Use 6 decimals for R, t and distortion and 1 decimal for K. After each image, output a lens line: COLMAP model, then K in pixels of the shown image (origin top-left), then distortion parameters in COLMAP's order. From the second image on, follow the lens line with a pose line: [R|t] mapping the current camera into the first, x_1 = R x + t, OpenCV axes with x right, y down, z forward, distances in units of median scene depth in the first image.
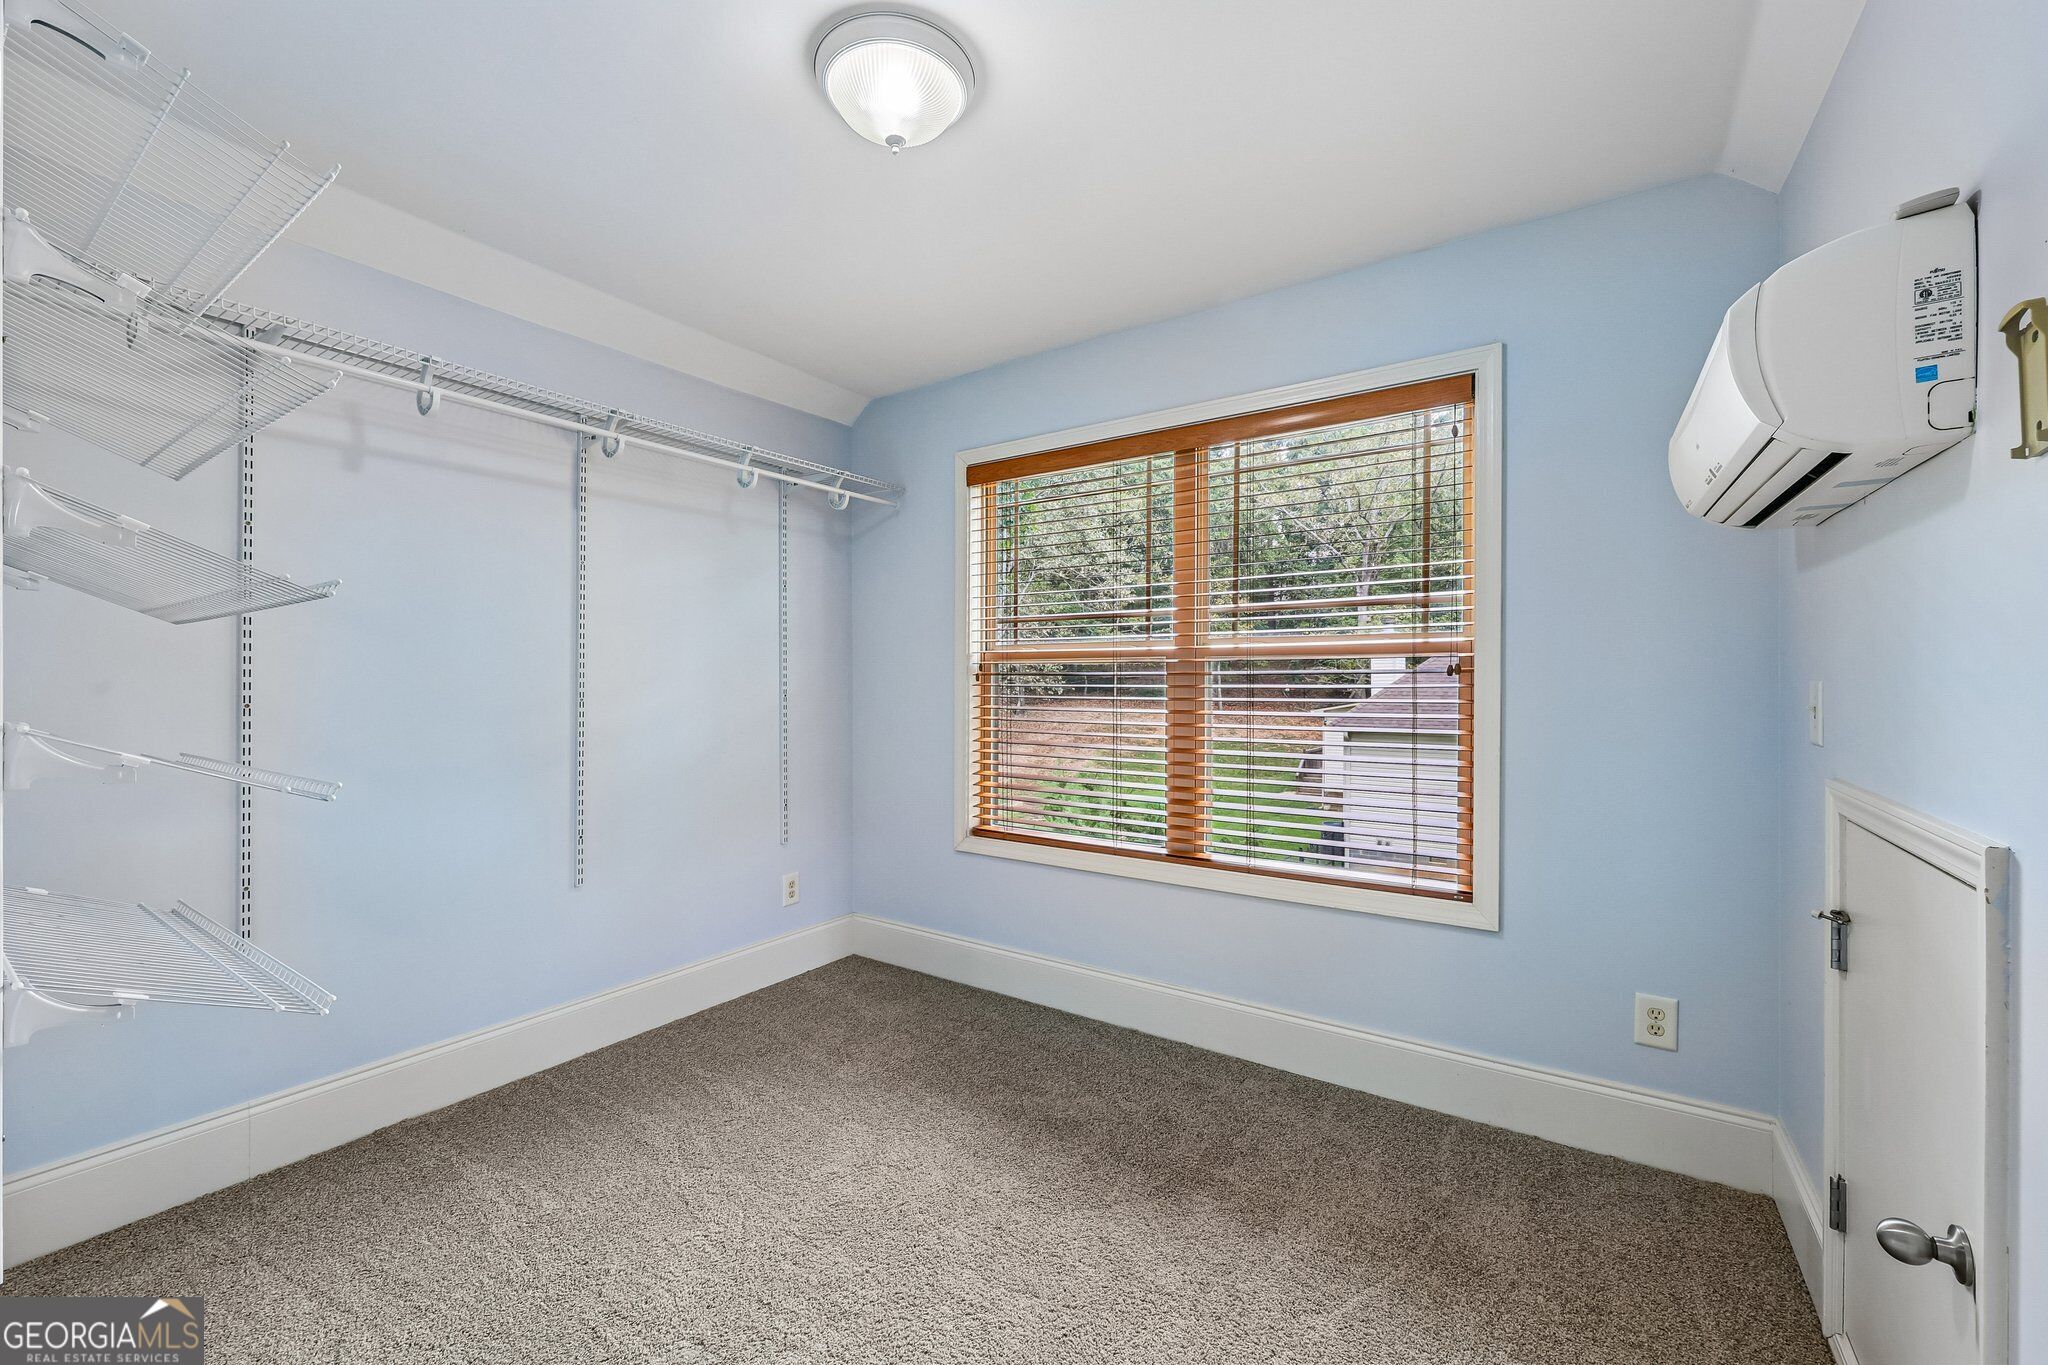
lens RADIAL K [[851.6, 0, 1015.4], [0, 851.6, 691.8], [0, 0, 1]] dist [-0.001815, -0.000058]
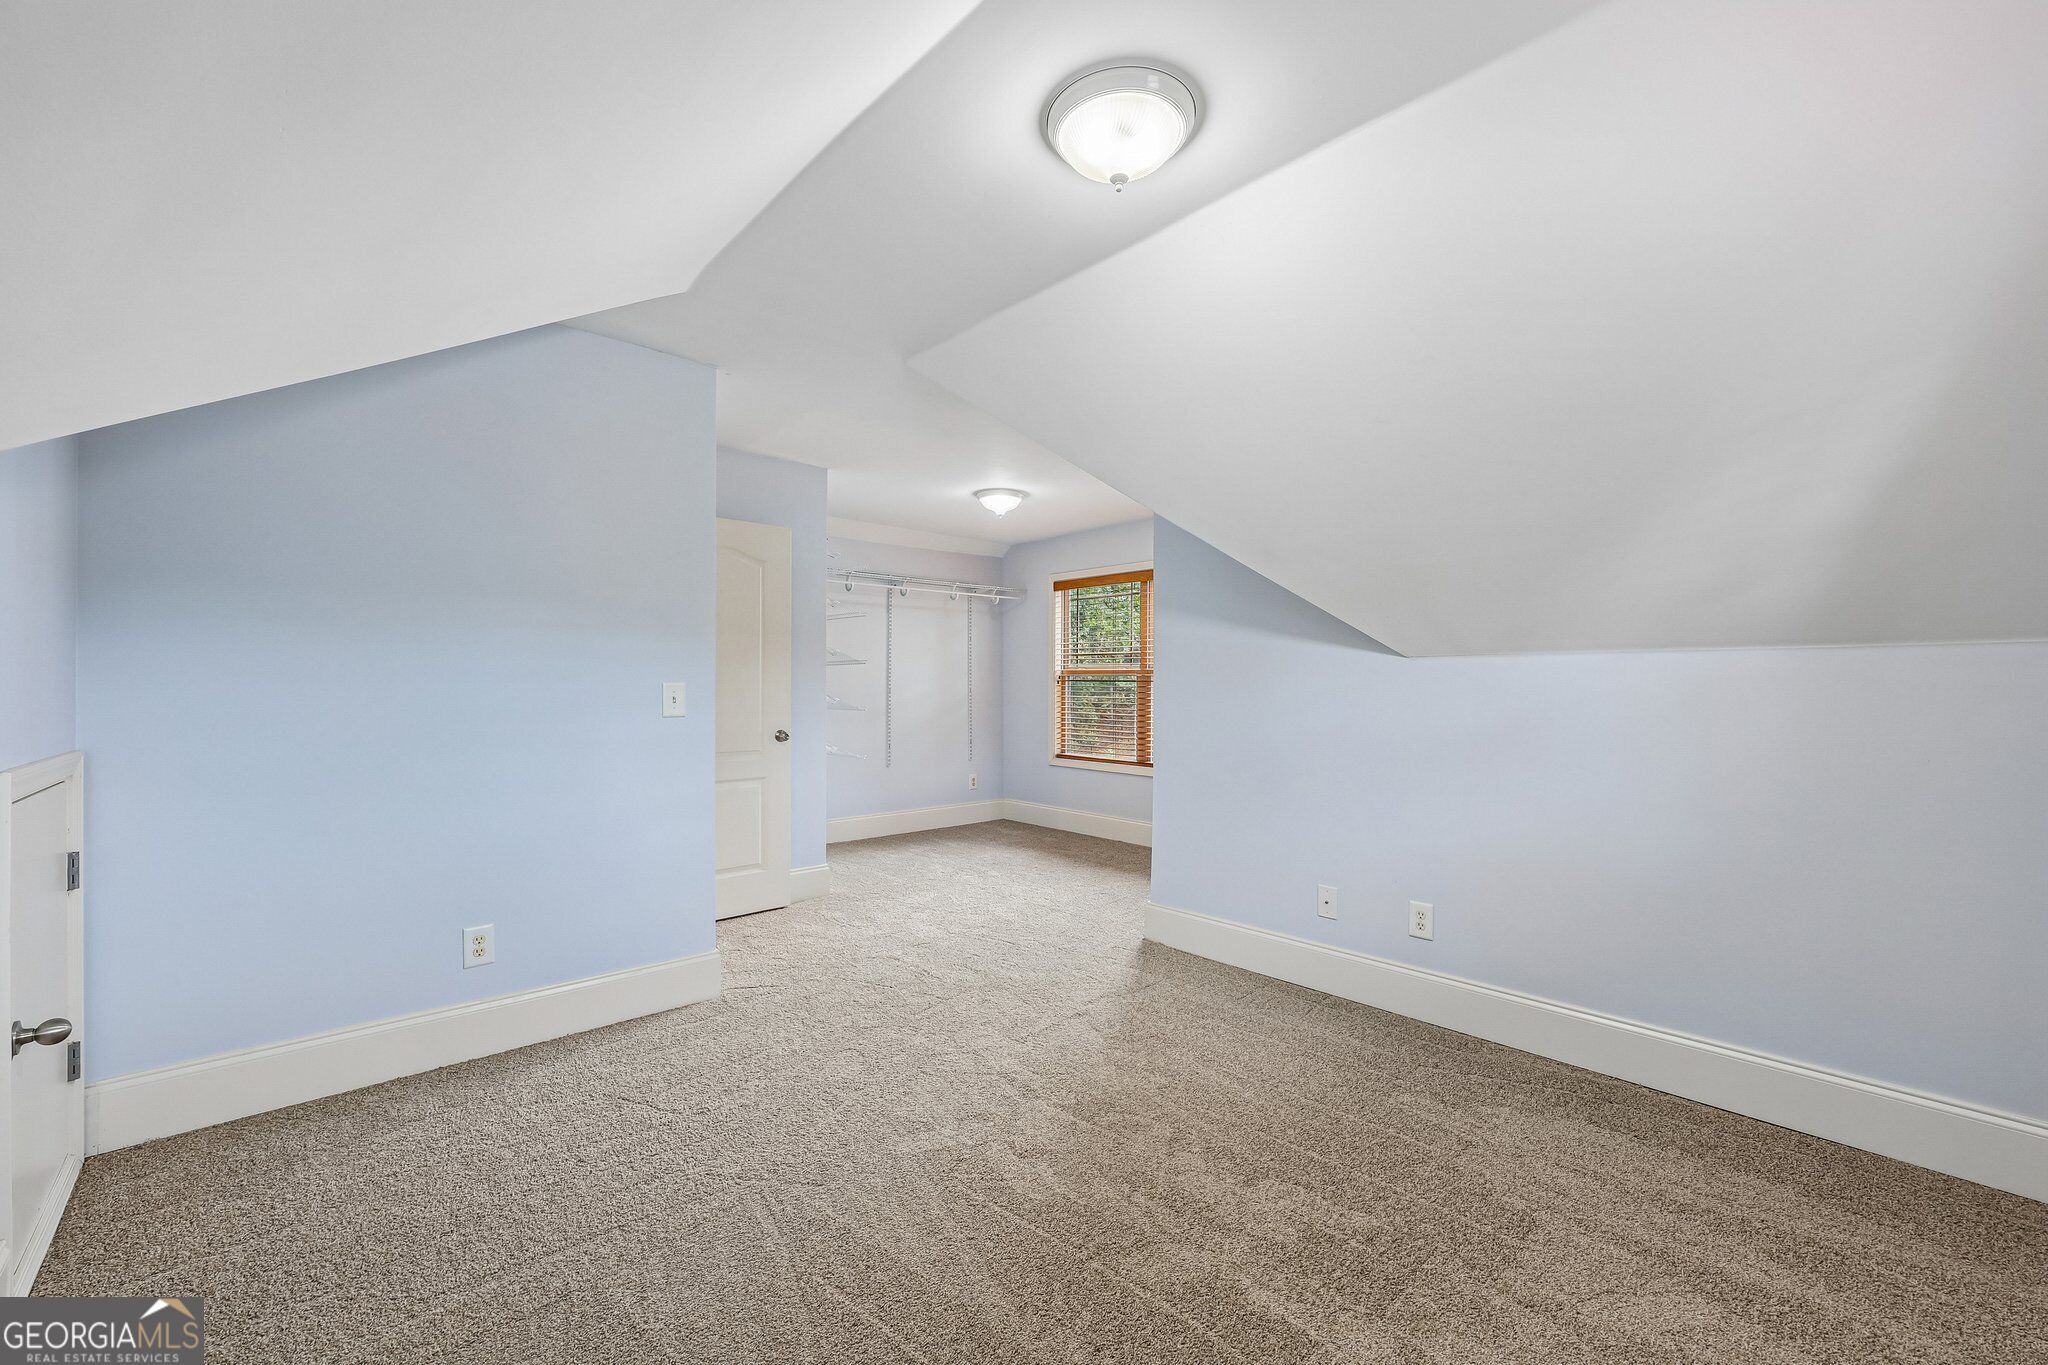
lens RADIAL K [[851.6, 0, 1022.4], [0, 851.6, 697.0], [0, 0, 1]] dist [-0.001815, -0.000058]
pose [[0.977390, 0.004565, -0.211394, 0.315294], [-0.003275, 0.999974, 0.006452, 0.006685], [0.211418, -0.005614, 0.977380, -1.084422]]
